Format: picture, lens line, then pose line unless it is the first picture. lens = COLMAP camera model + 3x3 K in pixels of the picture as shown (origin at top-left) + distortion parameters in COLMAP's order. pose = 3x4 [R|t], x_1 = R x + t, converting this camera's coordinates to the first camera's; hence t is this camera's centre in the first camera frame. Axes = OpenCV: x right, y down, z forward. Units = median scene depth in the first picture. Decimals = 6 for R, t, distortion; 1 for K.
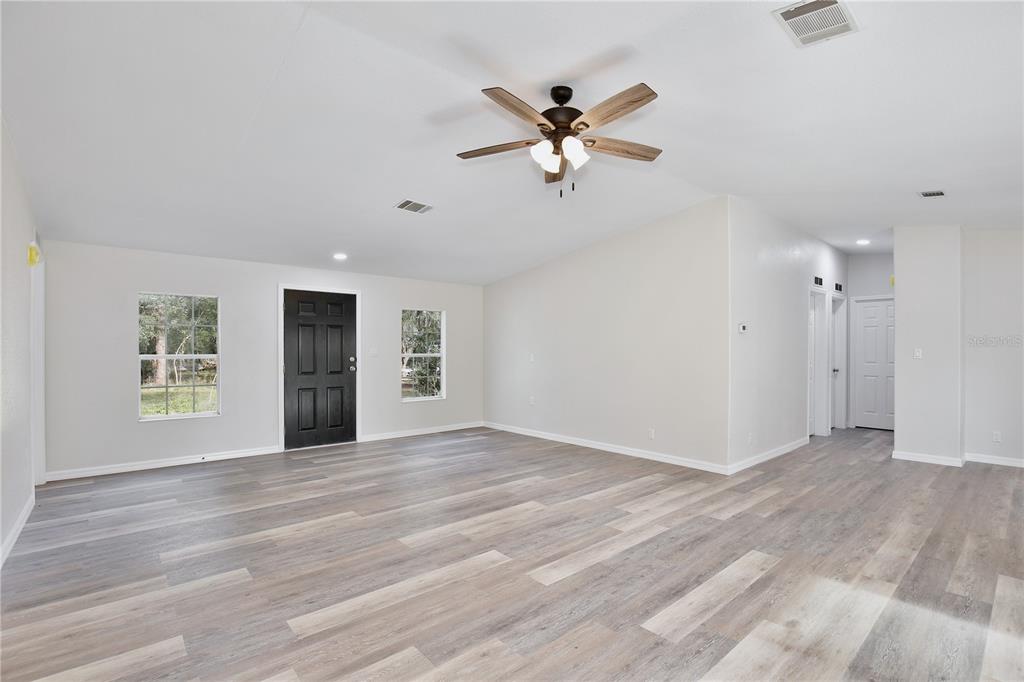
lens RADIAL K [[456.4, 0, 512.0], [0, 456.4, 341.0], [0, 0, 1]] dist [-0.018113, 0.000441]
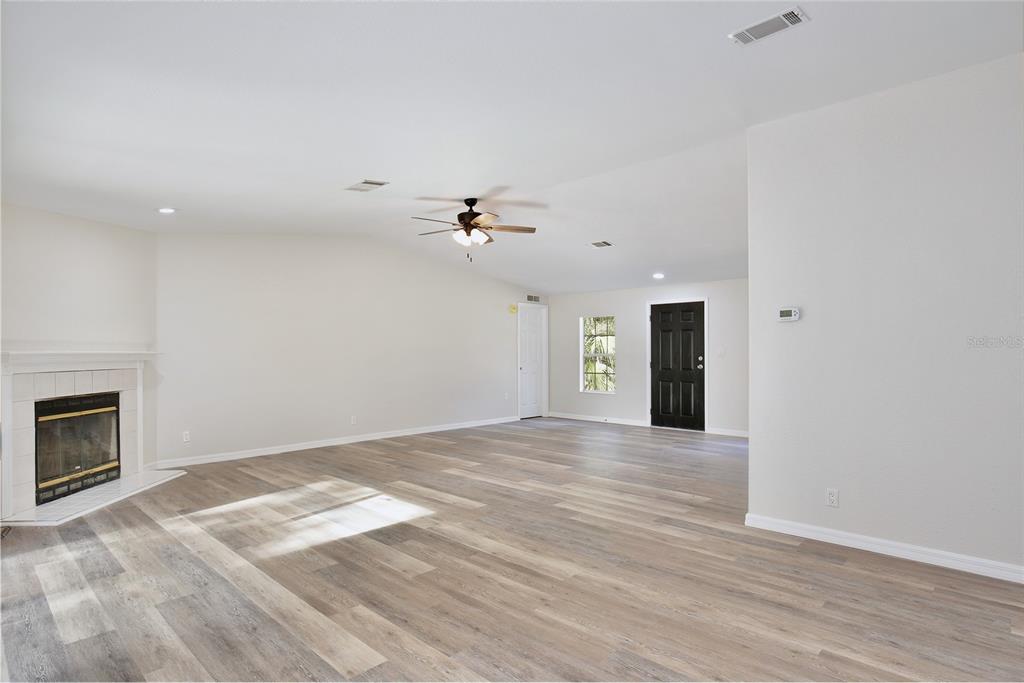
lens RADIAL K [[485.8, 0, 511.9], [0, 485.8, 358.0], [0, 0, 1]] dist [-0.003138, 0.000163]
pose [[0.143484, 0.007543, -0.989624, 1.416107], [0.025540, 0.999610, 0.011322, 0.023360], [0.989323, -0.026900, 0.143235, 0.656434]]
